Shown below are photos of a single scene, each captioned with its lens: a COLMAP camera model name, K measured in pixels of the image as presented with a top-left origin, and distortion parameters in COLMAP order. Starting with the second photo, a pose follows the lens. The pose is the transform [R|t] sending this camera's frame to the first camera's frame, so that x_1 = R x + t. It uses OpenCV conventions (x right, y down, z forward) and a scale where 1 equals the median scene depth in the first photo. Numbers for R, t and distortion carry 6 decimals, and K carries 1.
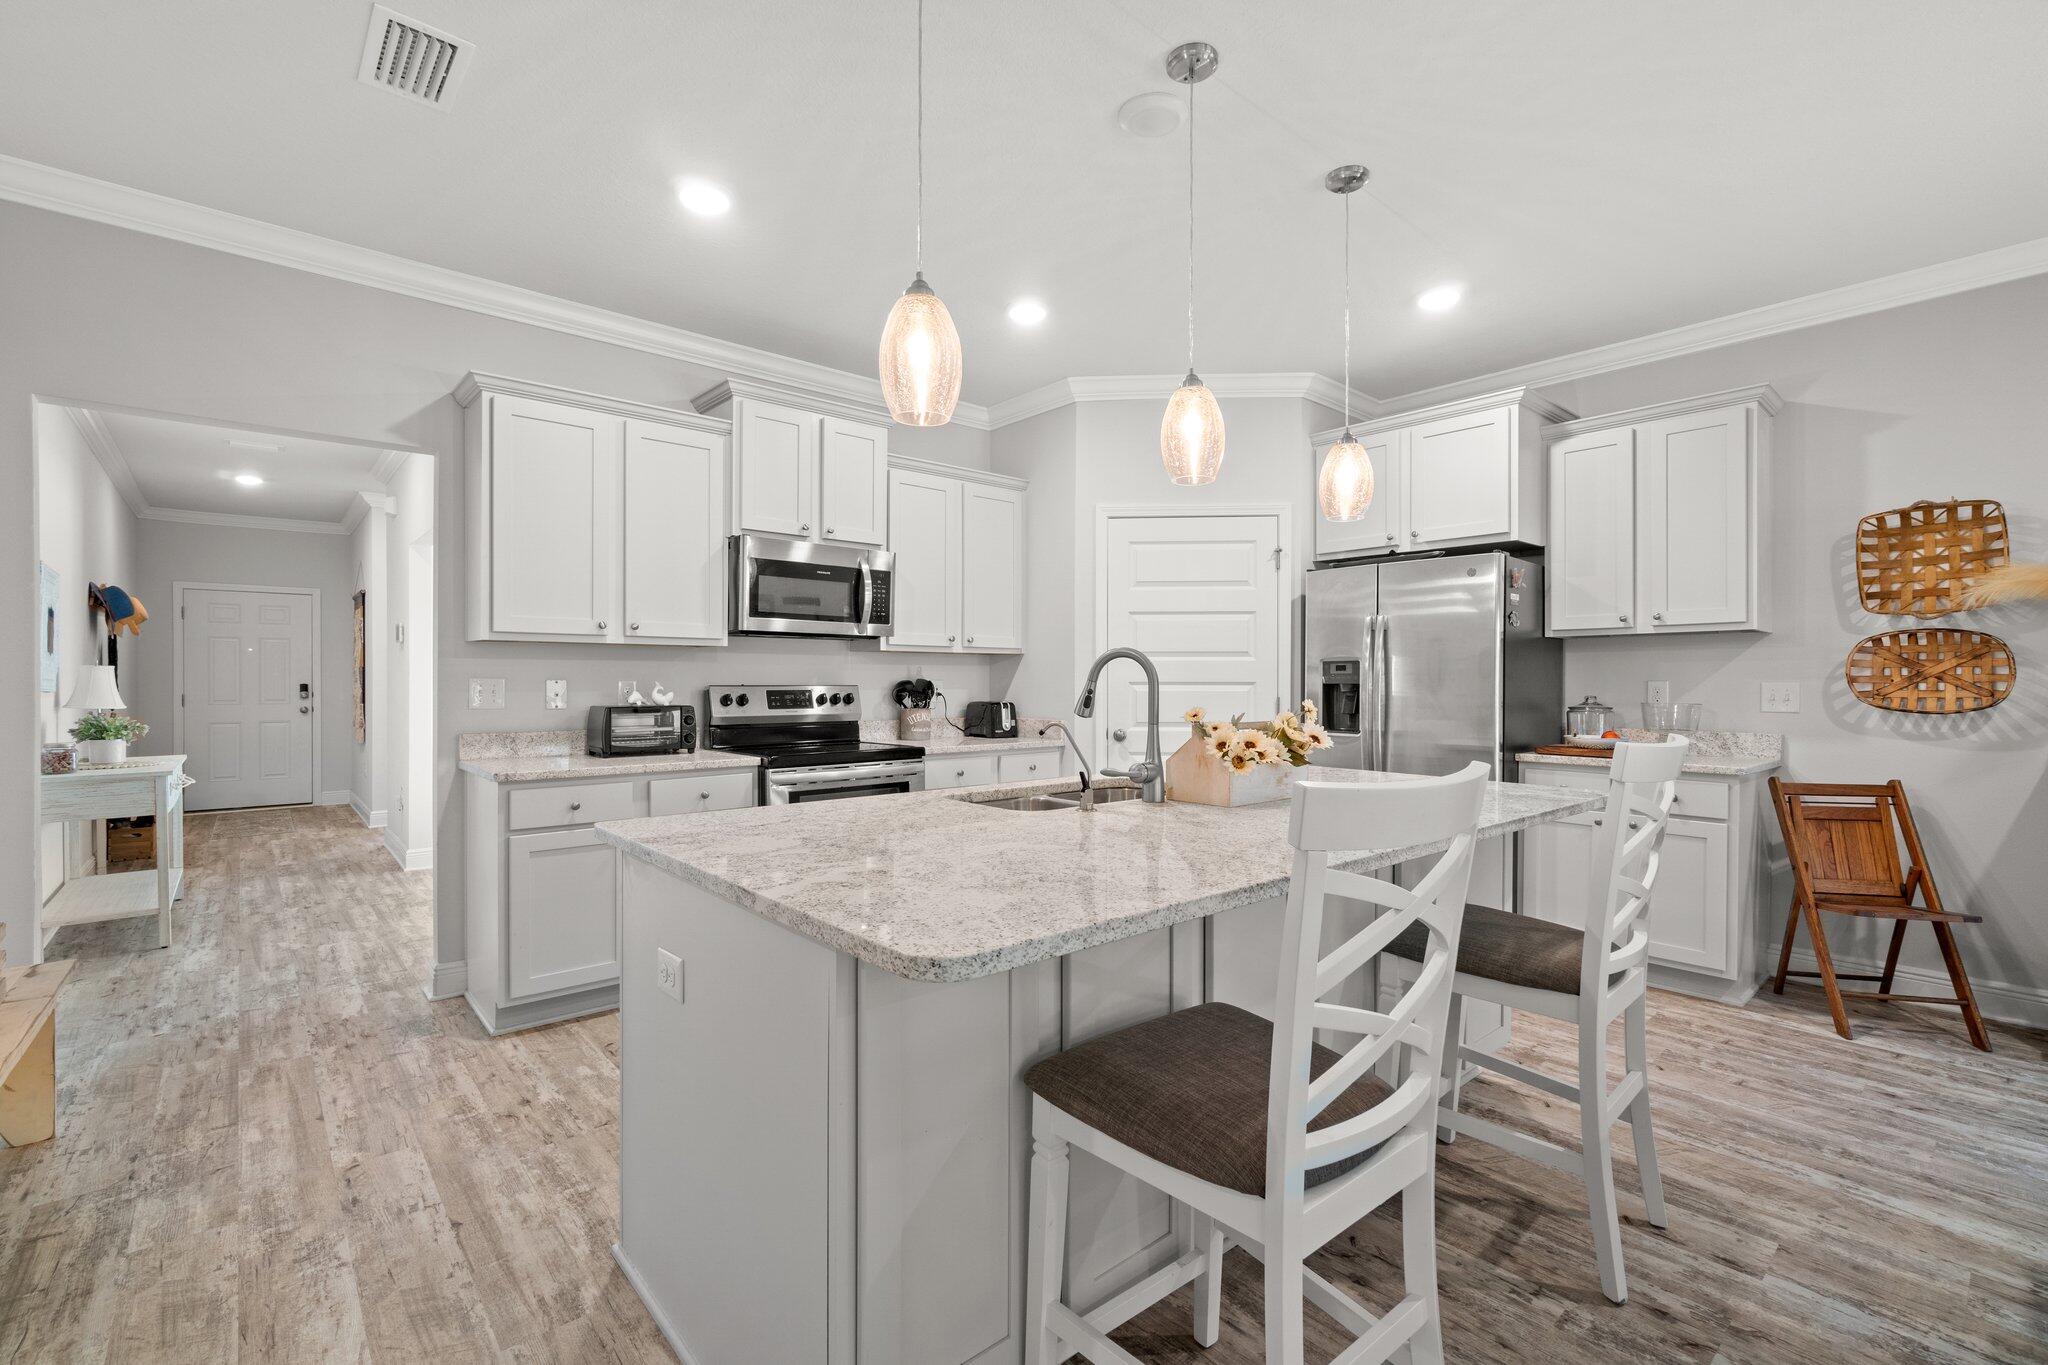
lens RADIAL K [[905.6, 0, 1030.6], [0, 905.6, 689.1], [0, 0, 1]] dist [-0.000175, 0.000009]
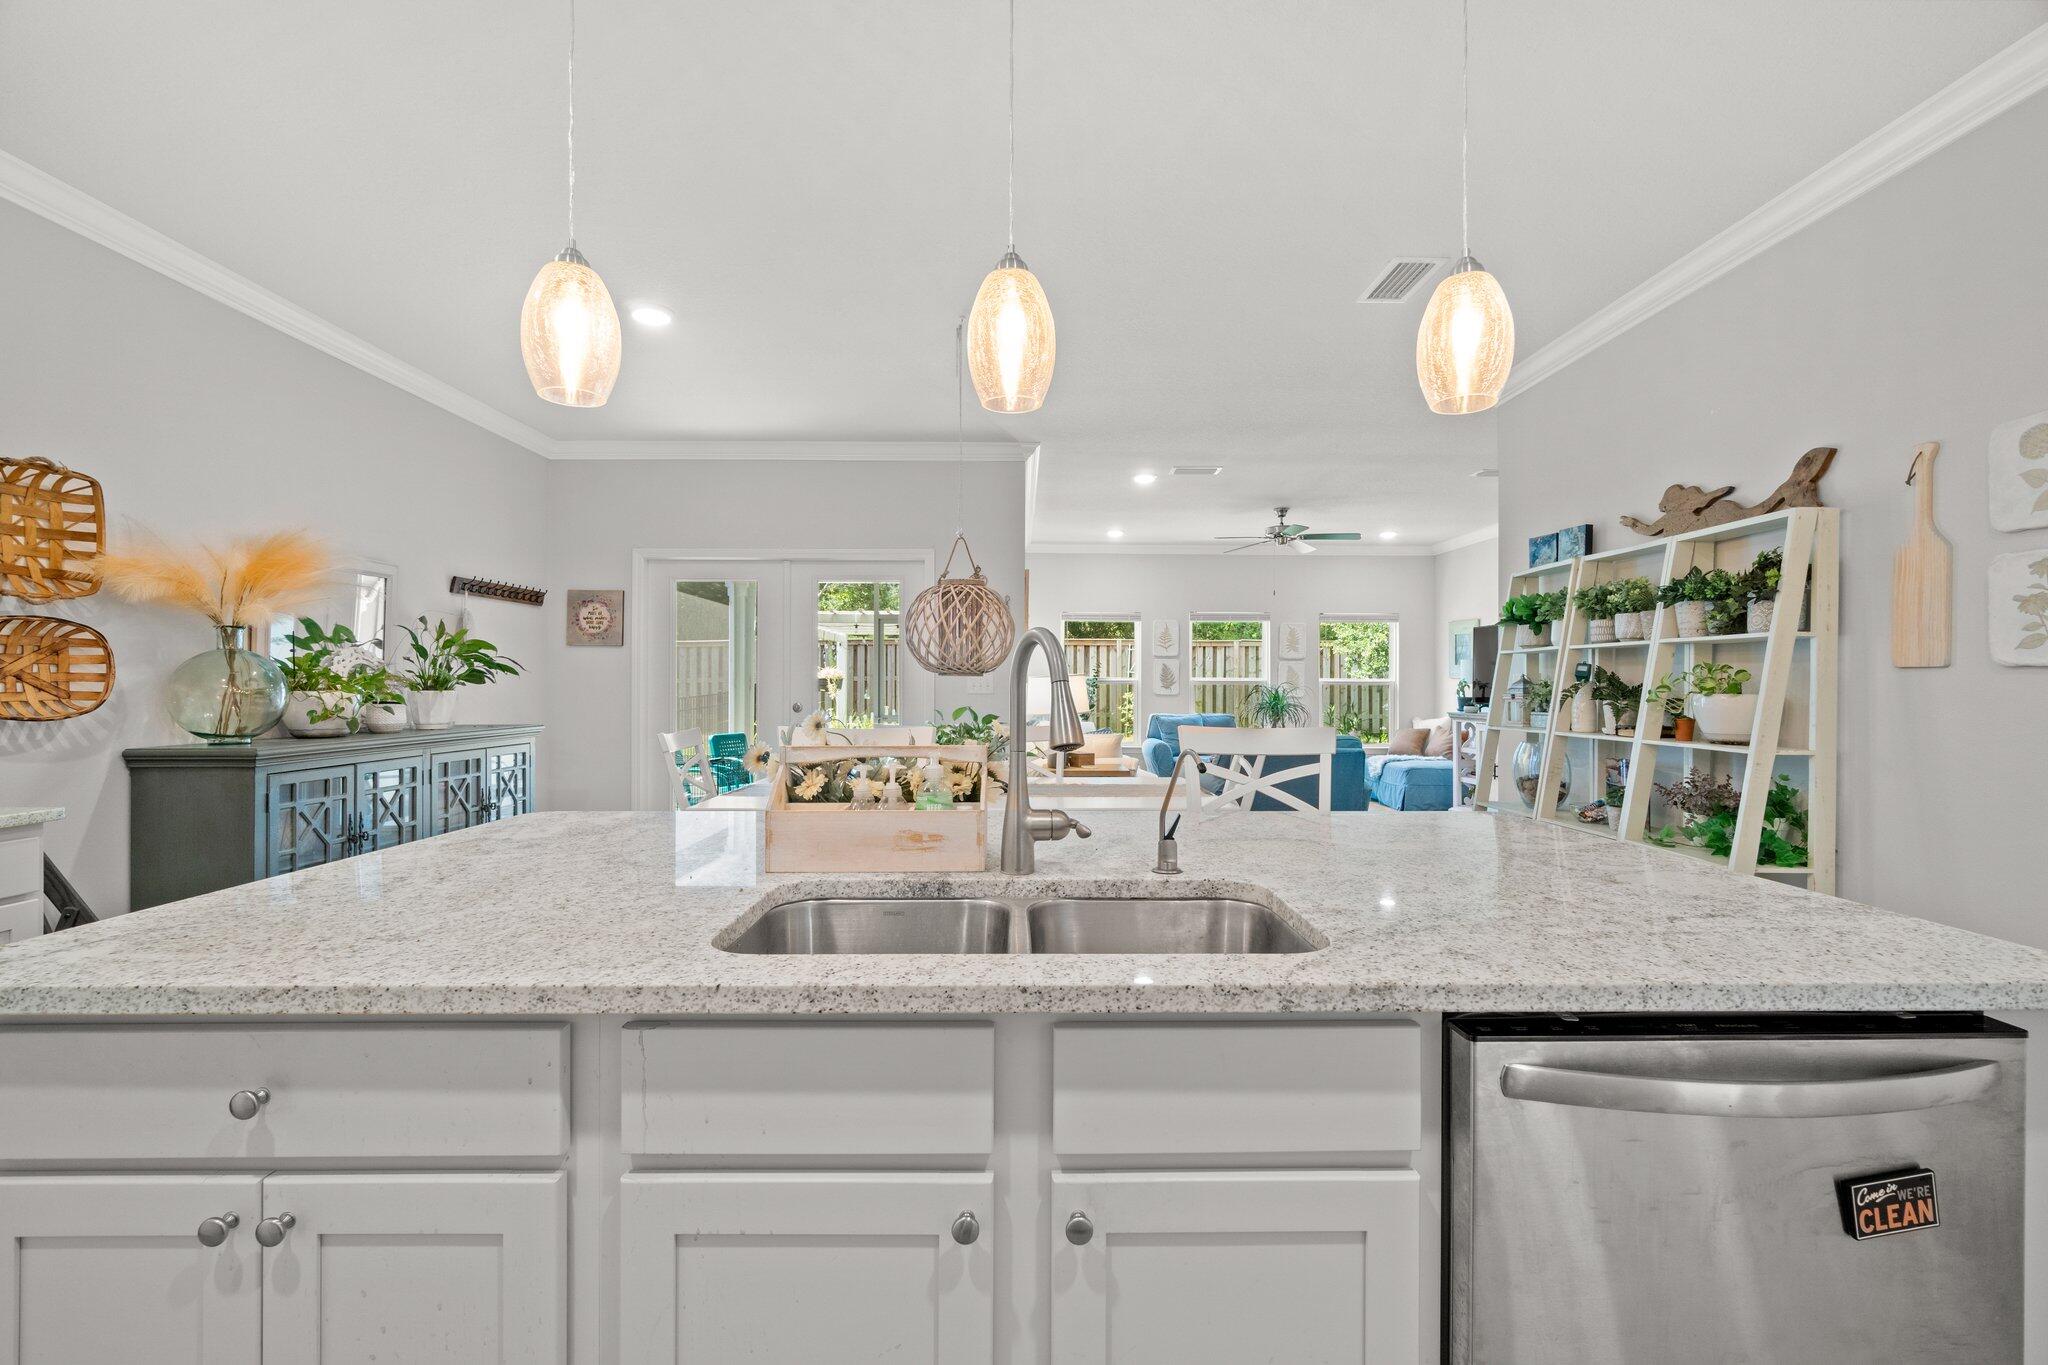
lens RADIAL K [[883.9, 0, 1024.0], [0, 883.9, 682.5], [0, 0, 1]] dist [-0.002286, -0.000410]
pose [[-0.766124, -0.001901, 0.642690, -0.166320], [0.002241, 0.999982, 0.005628, -0.008532], [-0.642689, 0.005752, -0.766105, 0.904691]]
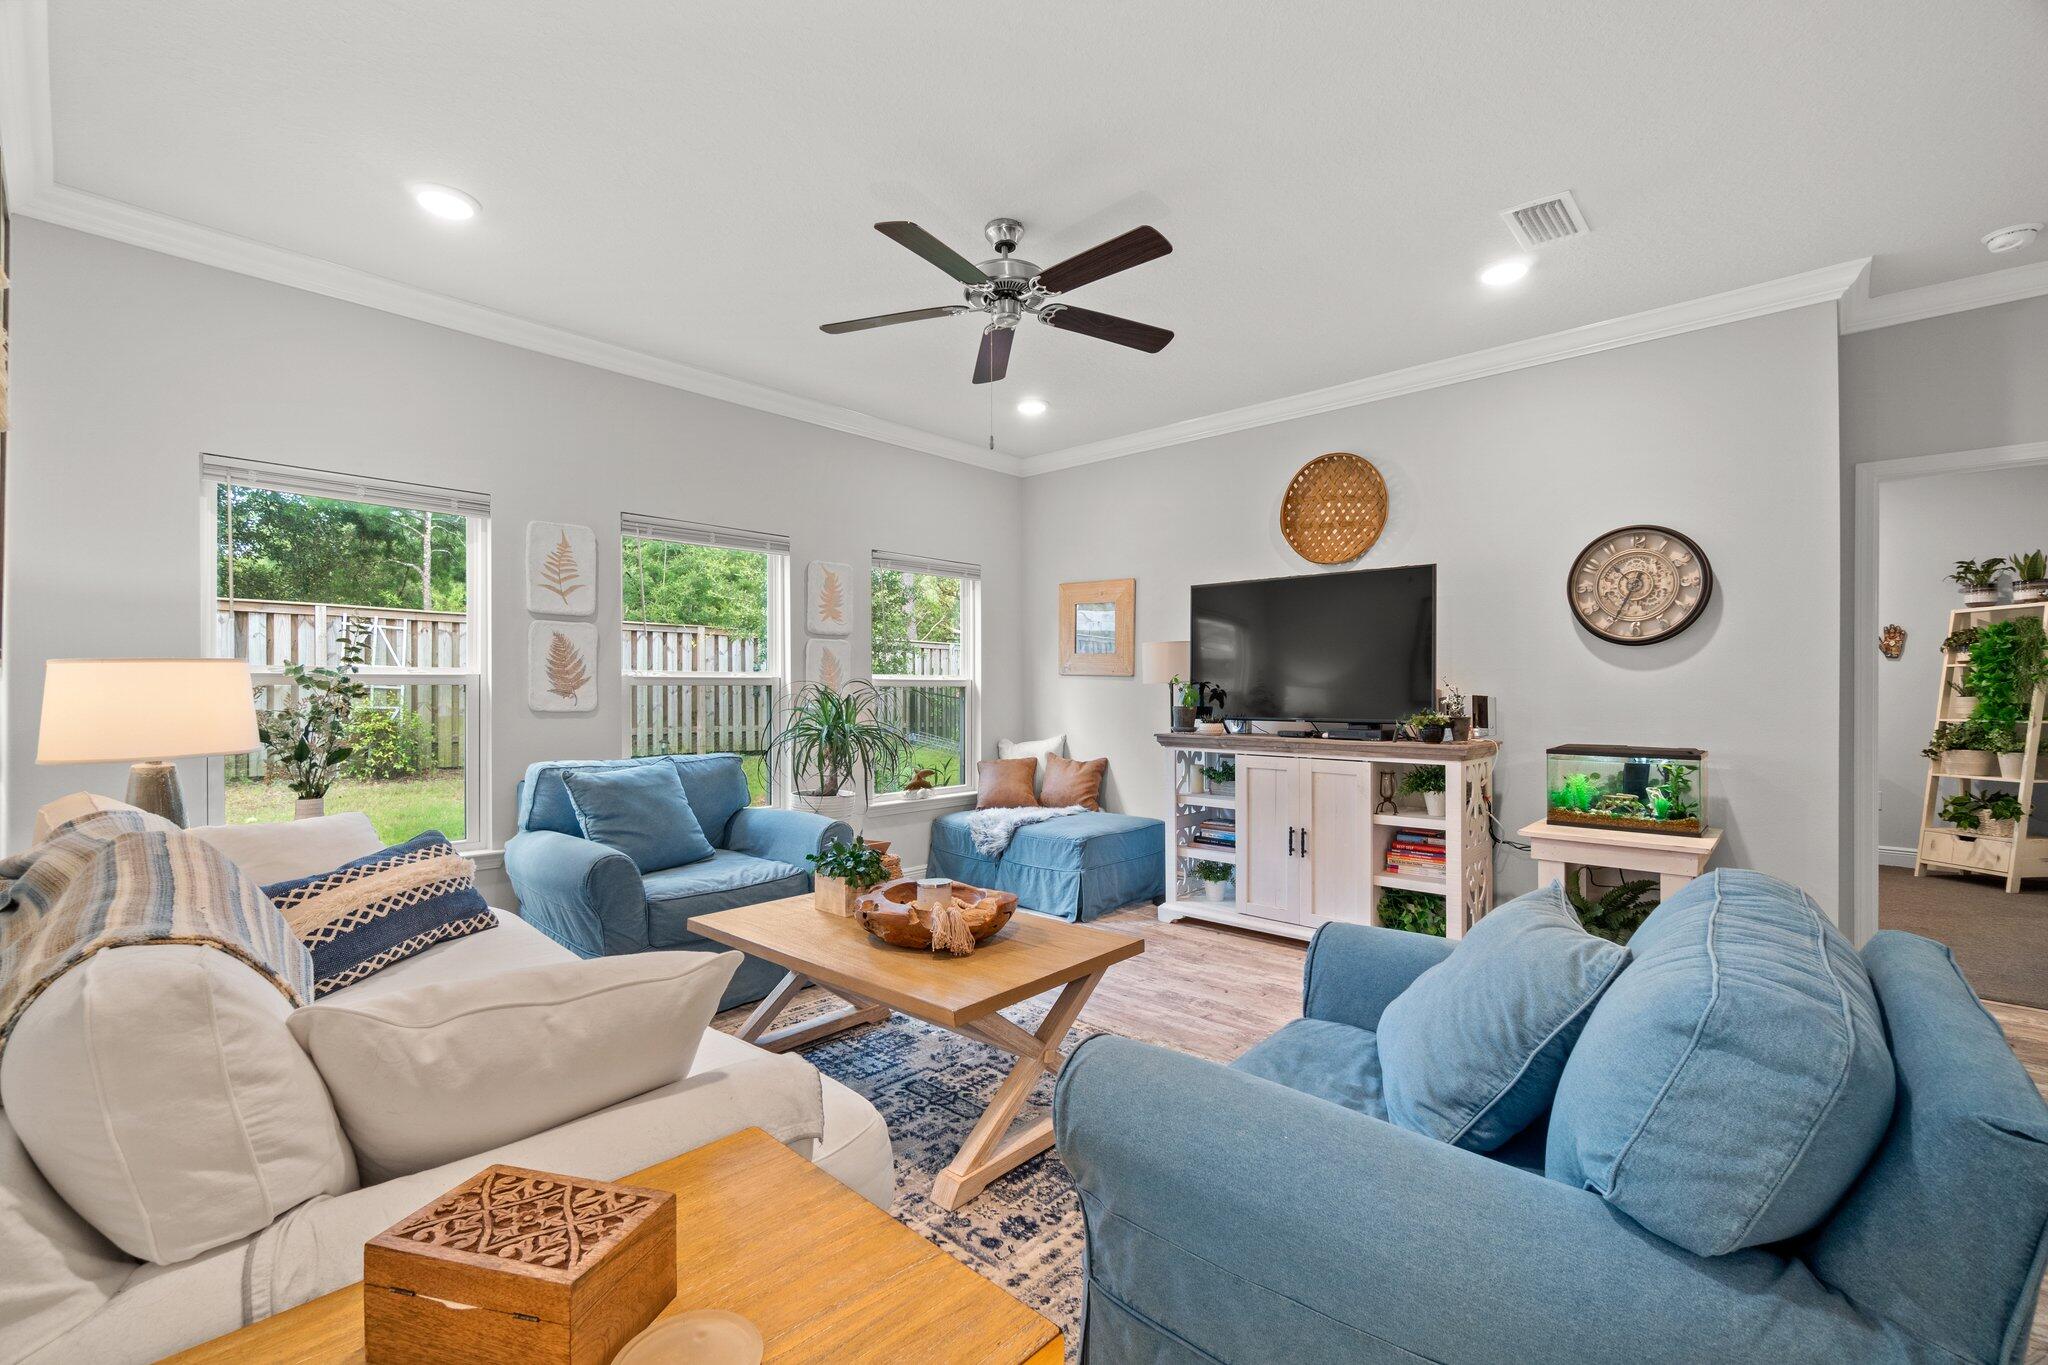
lens RADIAL K [[883.9, 0, 1024.0], [0, 883.9, 682.5], [0, 0, 1]] dist [-0.002286, -0.000410]
pose [[-0.992145, -0.001919, -0.125078, 0.726996], [-0.002190, 0.999996, 0.002031, 0.005489], [0.125073, 0.002289, -0.992145, -0.200577]]
